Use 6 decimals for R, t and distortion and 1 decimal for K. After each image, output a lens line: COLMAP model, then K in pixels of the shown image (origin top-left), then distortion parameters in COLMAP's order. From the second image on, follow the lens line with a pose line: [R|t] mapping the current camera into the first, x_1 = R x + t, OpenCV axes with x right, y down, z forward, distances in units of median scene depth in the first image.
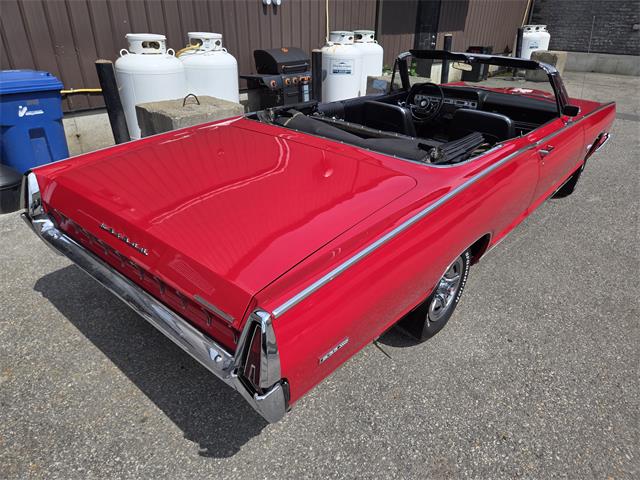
lens RADIAL K [[440.2, 0, 325.9], [0, 440.2, 236.6], [0, 0, 1]] dist [0.056975, -0.056101]
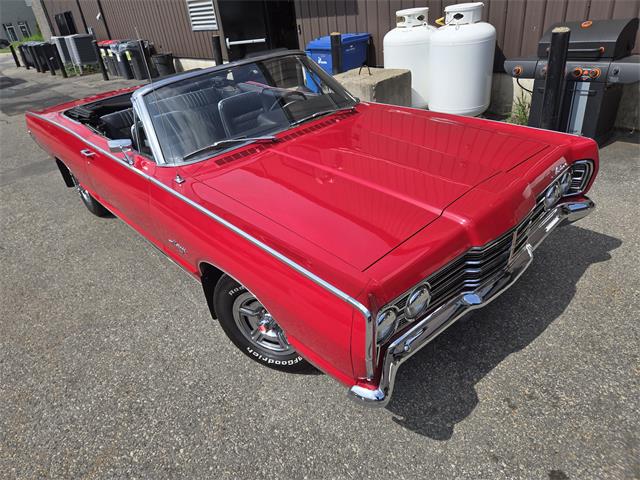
lens RADIAL K [[440.2, 0, 325.9], [0, 440.2, 236.6], [0, 0, 1]] dist [0.056975, -0.056101]
pose [[-0.150714, 0.469514, -0.869966, 0.515664], [-0.353192, 0.796364, 0.490979, -0.273858], [0.923331, 0.381262, 0.045805, 0.563373]]
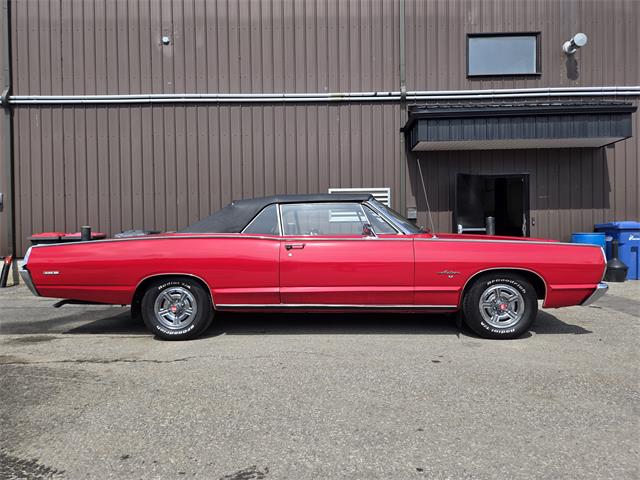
lens RADIAL K [[426.5, 0, 320.0], [0, 426.5, 240.0], [0, 0, 1]] dist [0.066503, -0.055680]
pose [[0.634817, -0.005365, -0.772644, -0.014687], [-0.327324, 0.903945, -0.275212, 0.351549], [0.699905, 0.427614, 0.572084, -0.539898]]
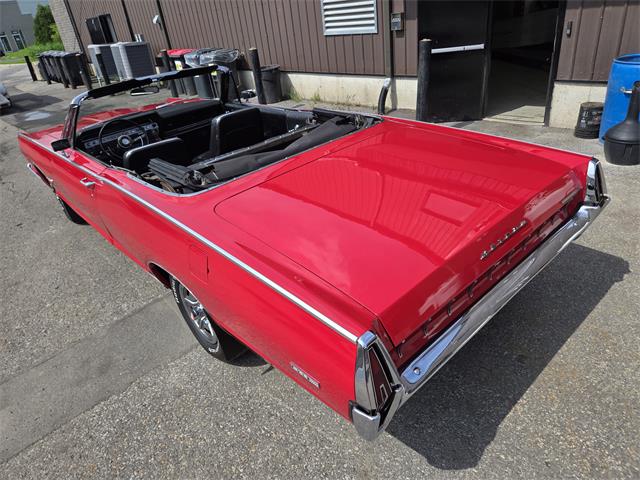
lens RADIAL K [[440.2, 0, 325.9], [0, 440.2, 236.6], [0, 0, 1]] dist [0.056975, -0.056101]
pose [[-0.121878, 0.471514, -0.873396, 0.205726], [-0.339136, 0.807213, 0.483109, -0.095871], [0.932809, 0.355081, 0.061526, 0.146102]]
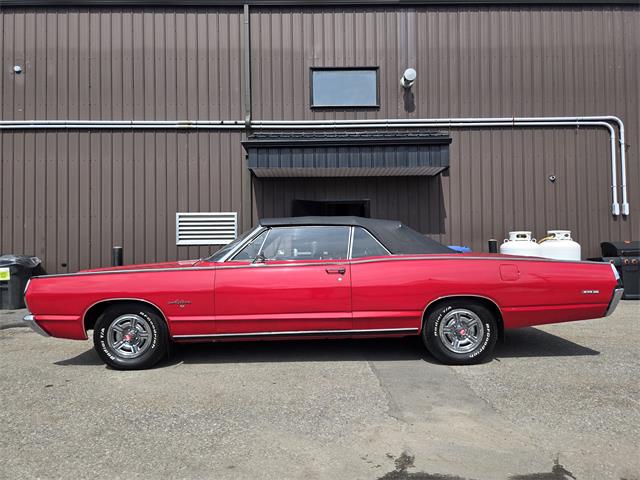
lens RADIAL K [[424.2, 0, 319.9], [0, 424.2, 241.9], [0, 0, 1]] dist [0.051032, -0.047569]
pose [[0.656192, -0.045181, -0.753240, 0.213724], [-0.317660, 0.888909, -0.330051, 0.239852], [0.684474, 0.455851, 0.568942, -0.304849]]
